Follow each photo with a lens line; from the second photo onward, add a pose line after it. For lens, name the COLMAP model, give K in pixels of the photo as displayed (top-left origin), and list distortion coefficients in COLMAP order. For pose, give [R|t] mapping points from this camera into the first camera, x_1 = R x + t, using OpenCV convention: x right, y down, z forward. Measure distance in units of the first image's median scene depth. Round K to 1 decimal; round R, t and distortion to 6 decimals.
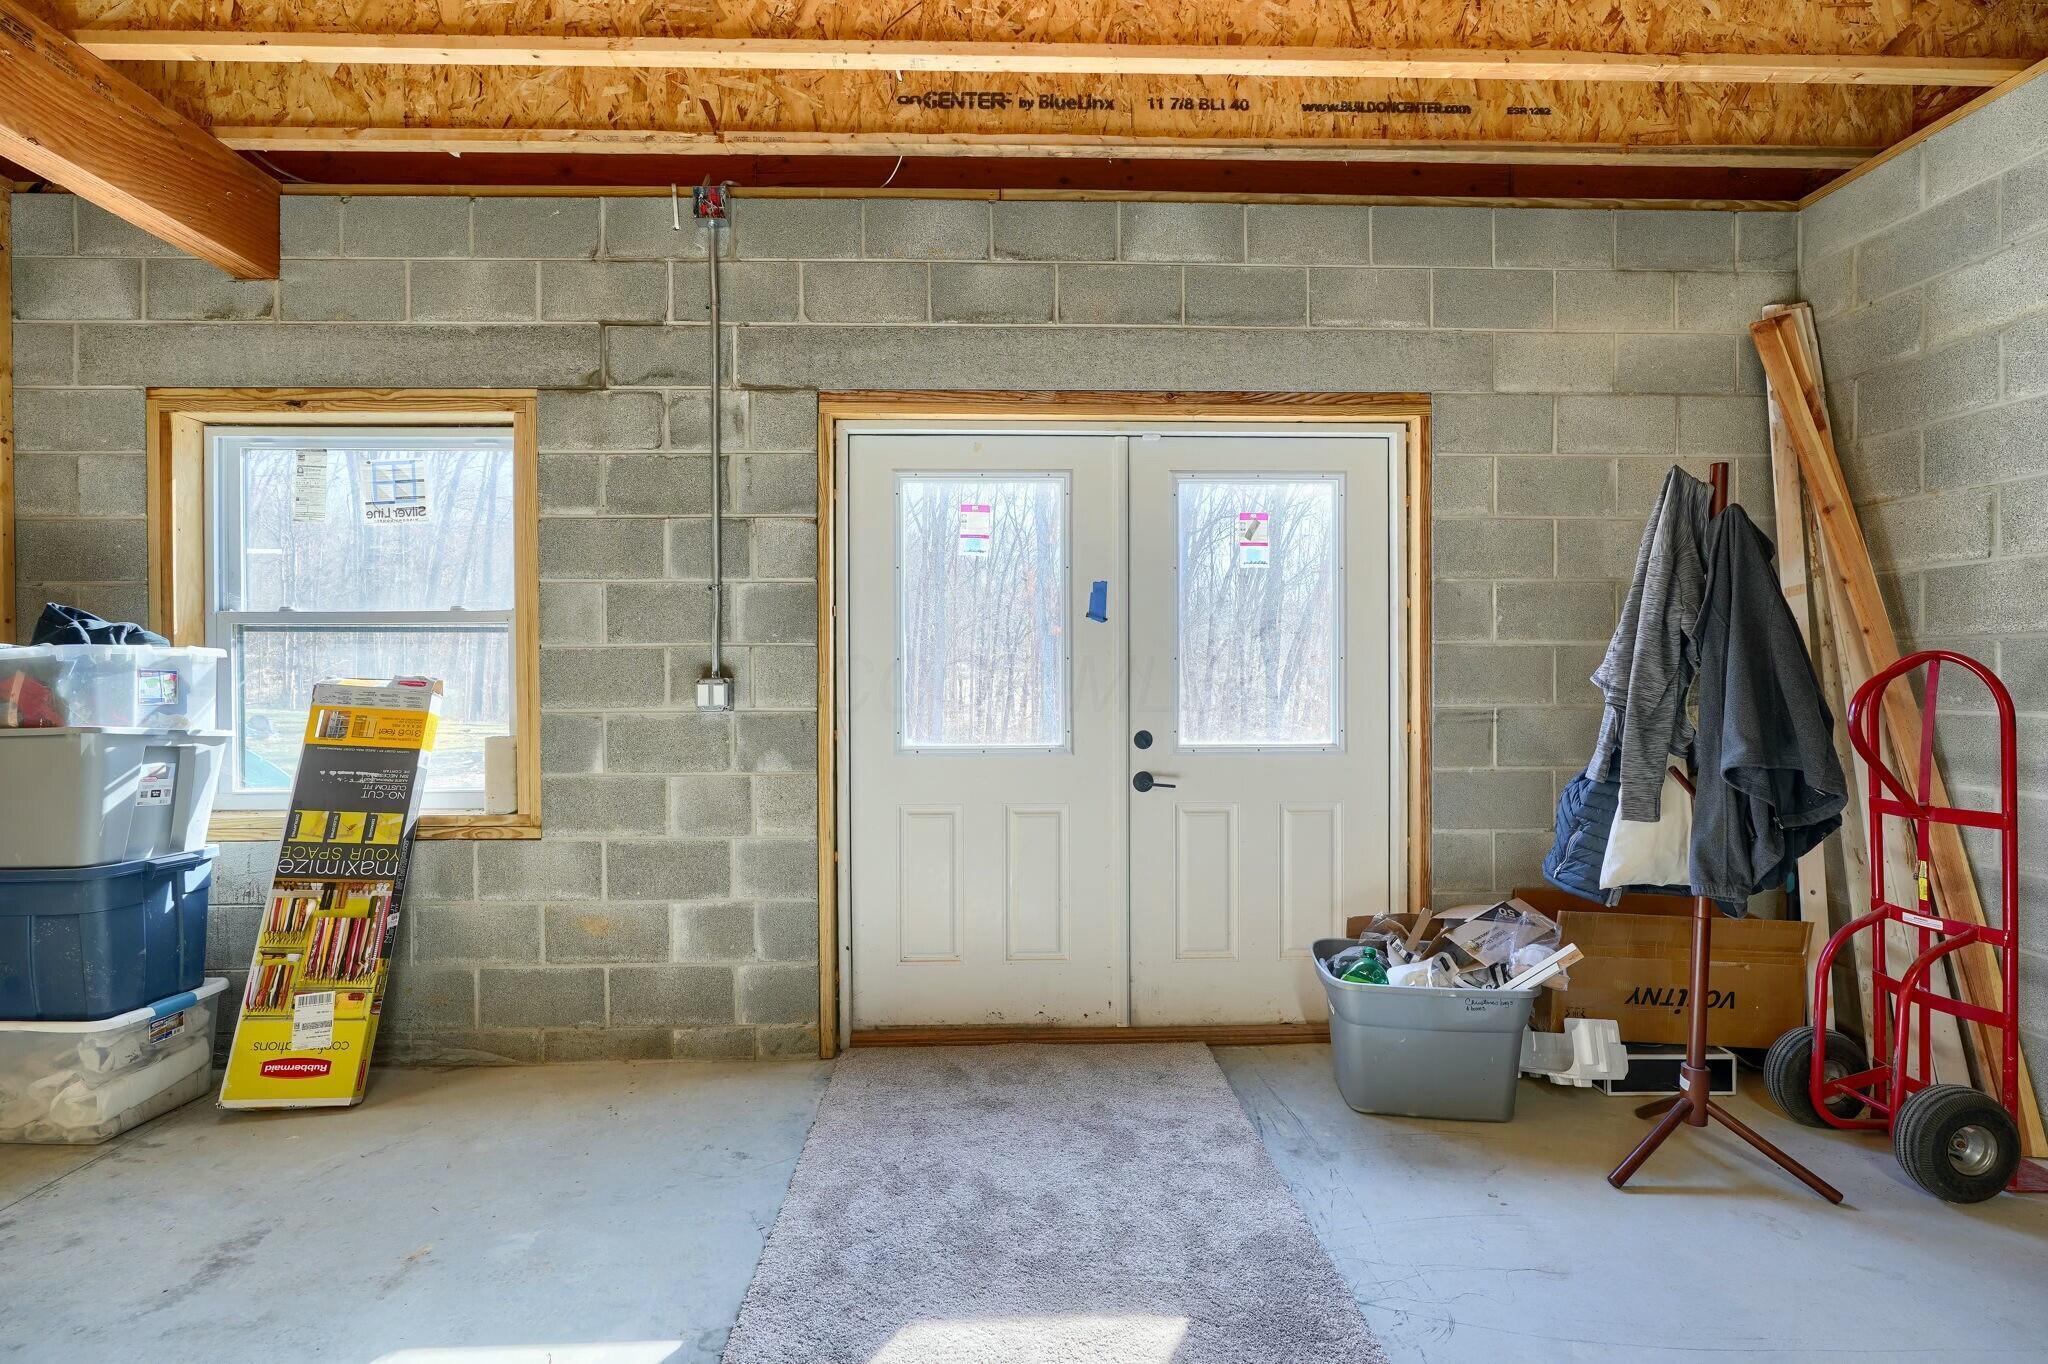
lens RADIAL K [[934.3, 0, 1014.1], [0, 934.3, 676.7], [0, 0, 1]] dist [-0.007515, 0.003903]
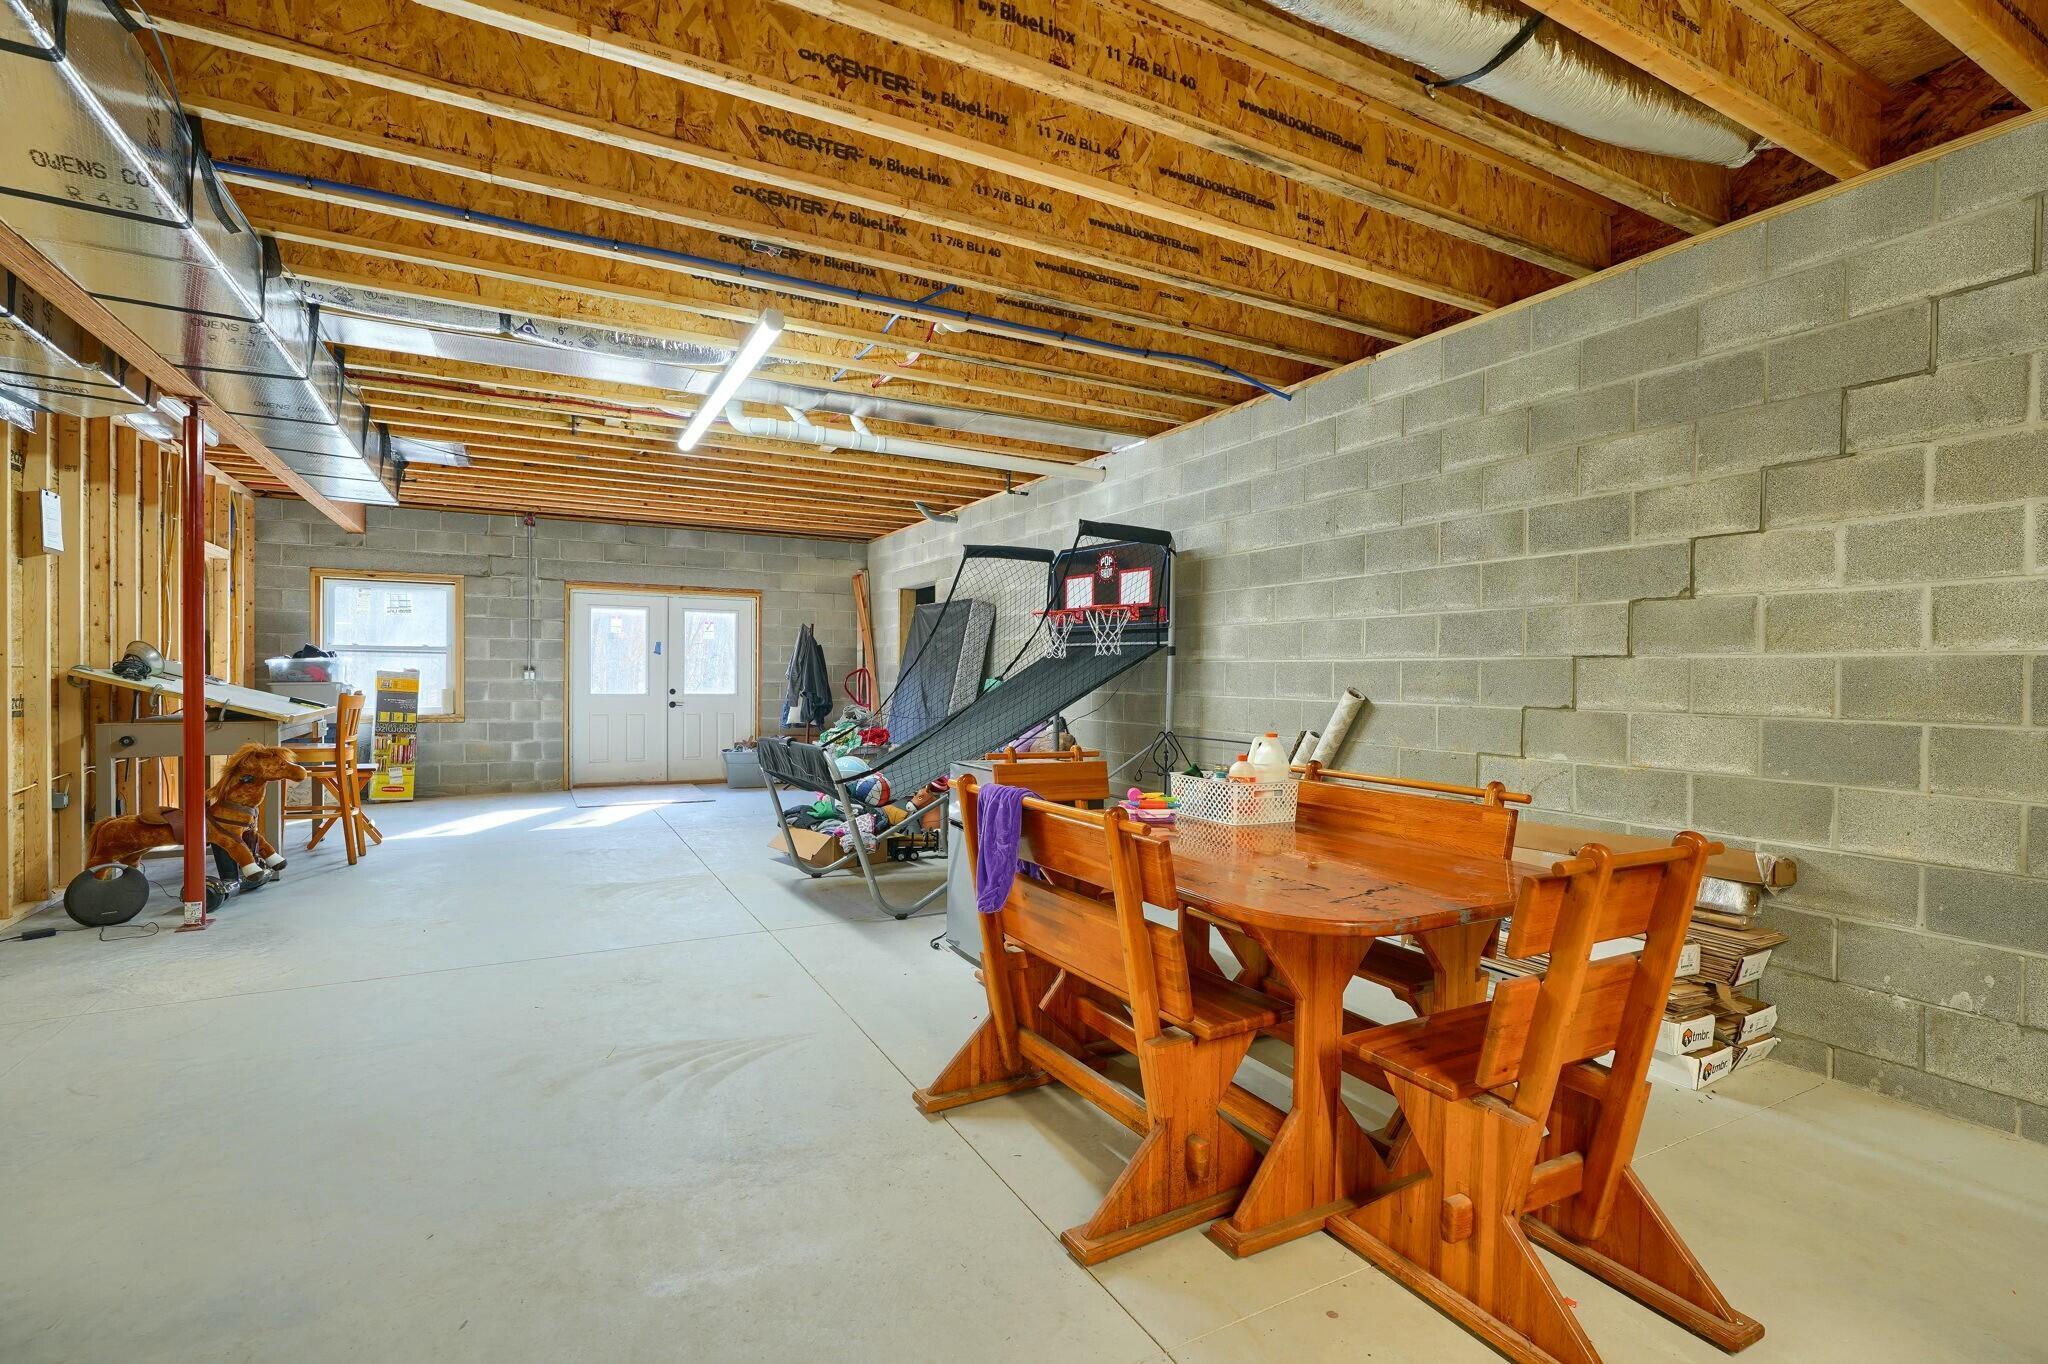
lens RADIAL K [[934.3, 0, 1013.6], [0, 934.3, 687.0], [0, 0, 1]] dist [-0.007515, 0.003903]
pose [[0.897852, 0.006993, 0.440241, -0.235469], [-0.010859, 0.999921, 0.006262, 0.020127], [-0.440162, -0.010403, 0.897858, -2.544879]]
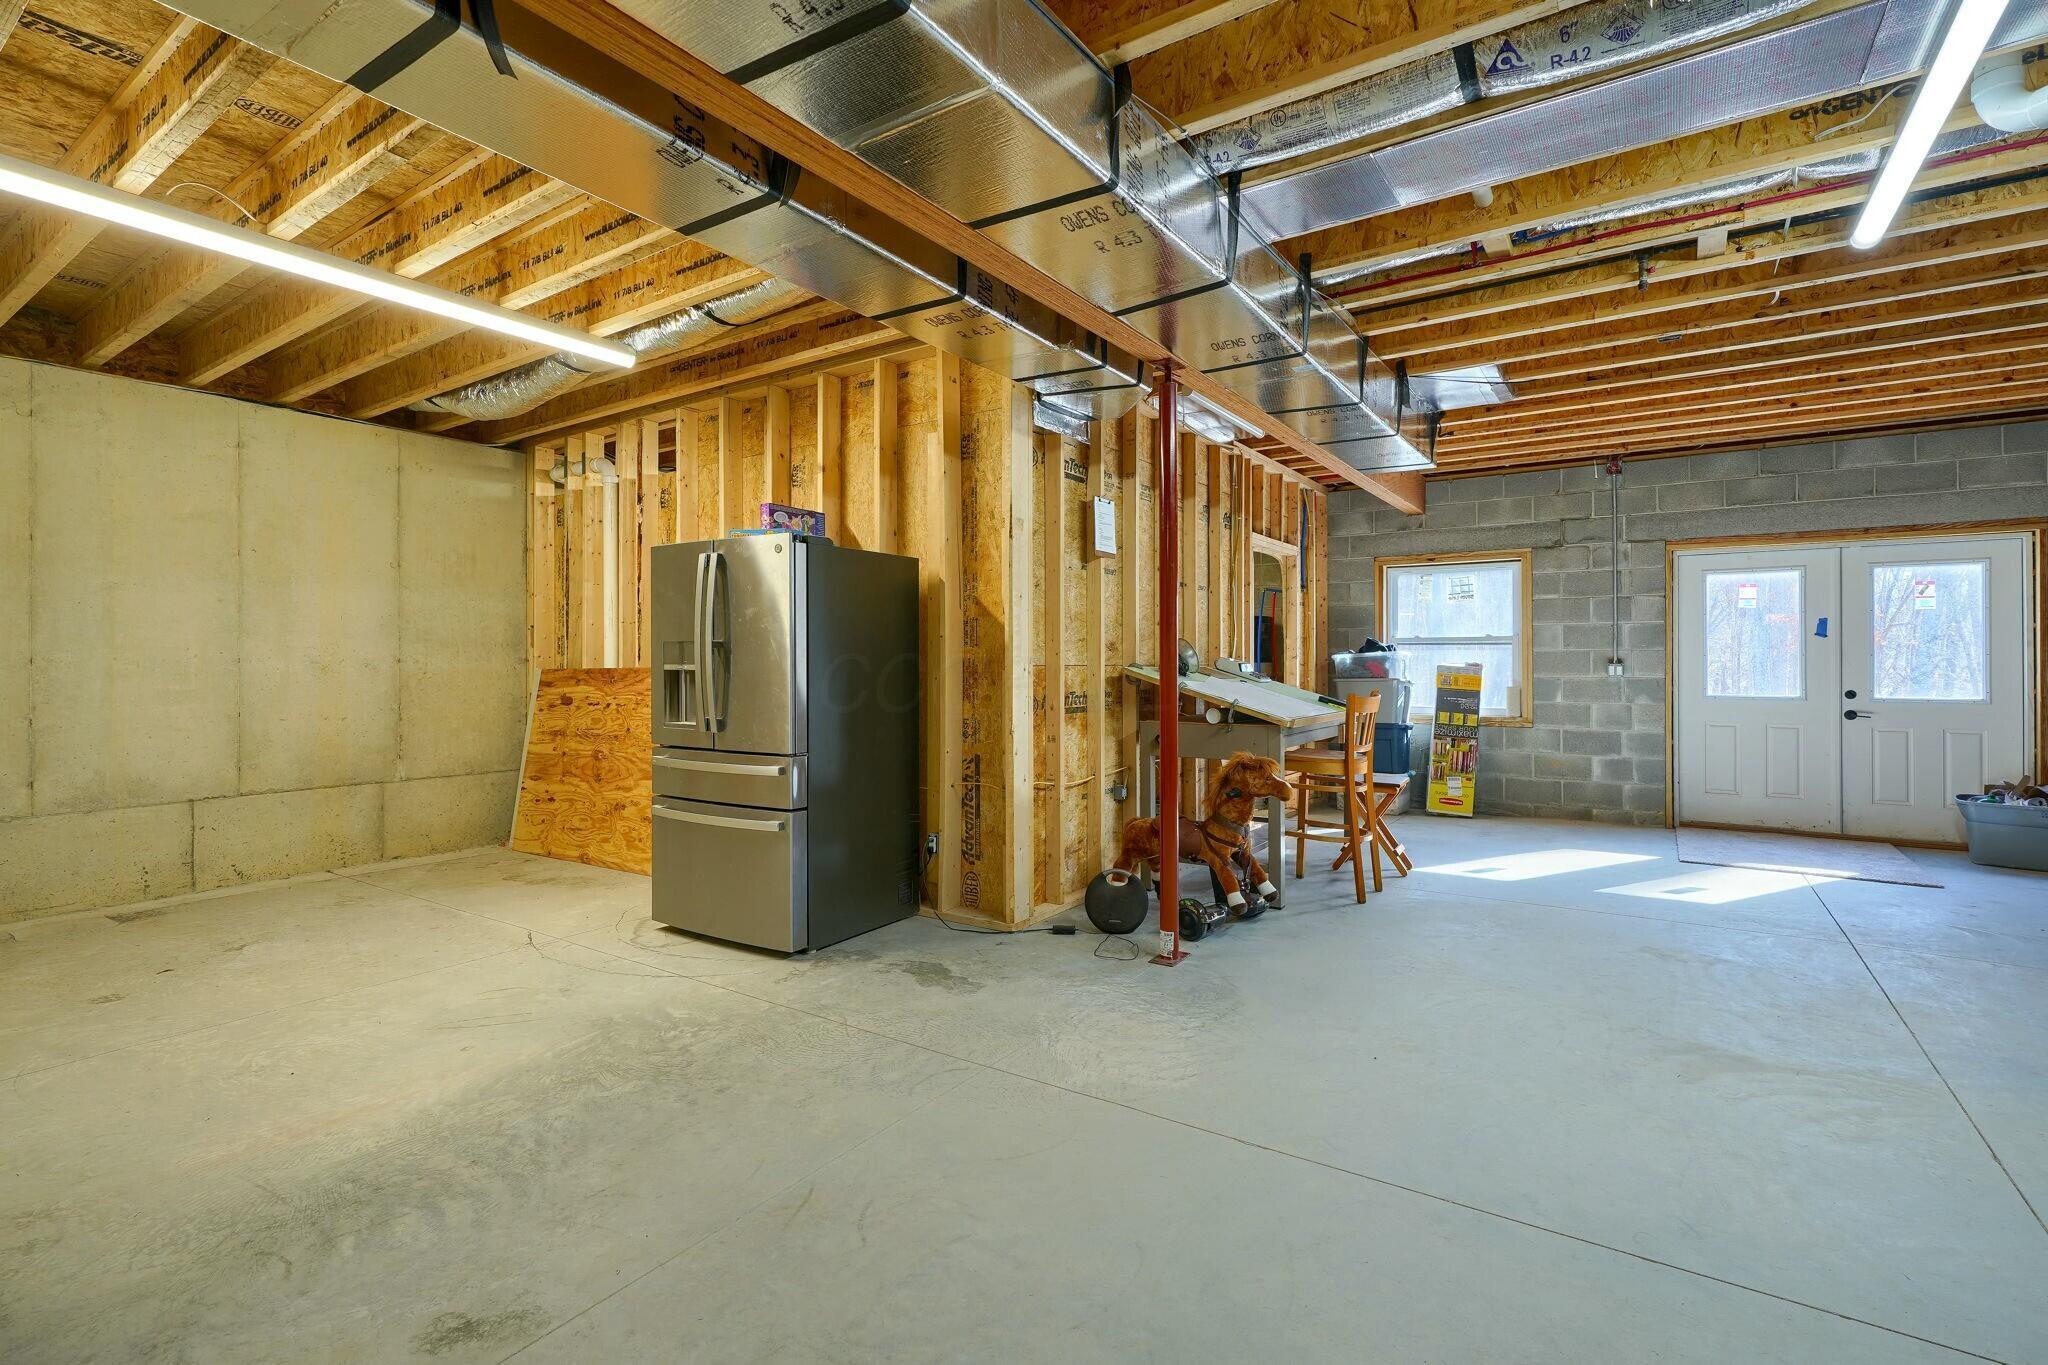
lens RADIAL K [[934.3, 0, 1037.1], [0, 934.3, 657.7], [0, 0, 1]] dist [-0.007515, 0.003903]
pose [[0.815147, 0.000575, -0.579254, -0.141980], [-0.006107, 0.999952, -0.007602, 0.013742], [0.579222, 0.009734, 0.815112, -1.808653]]
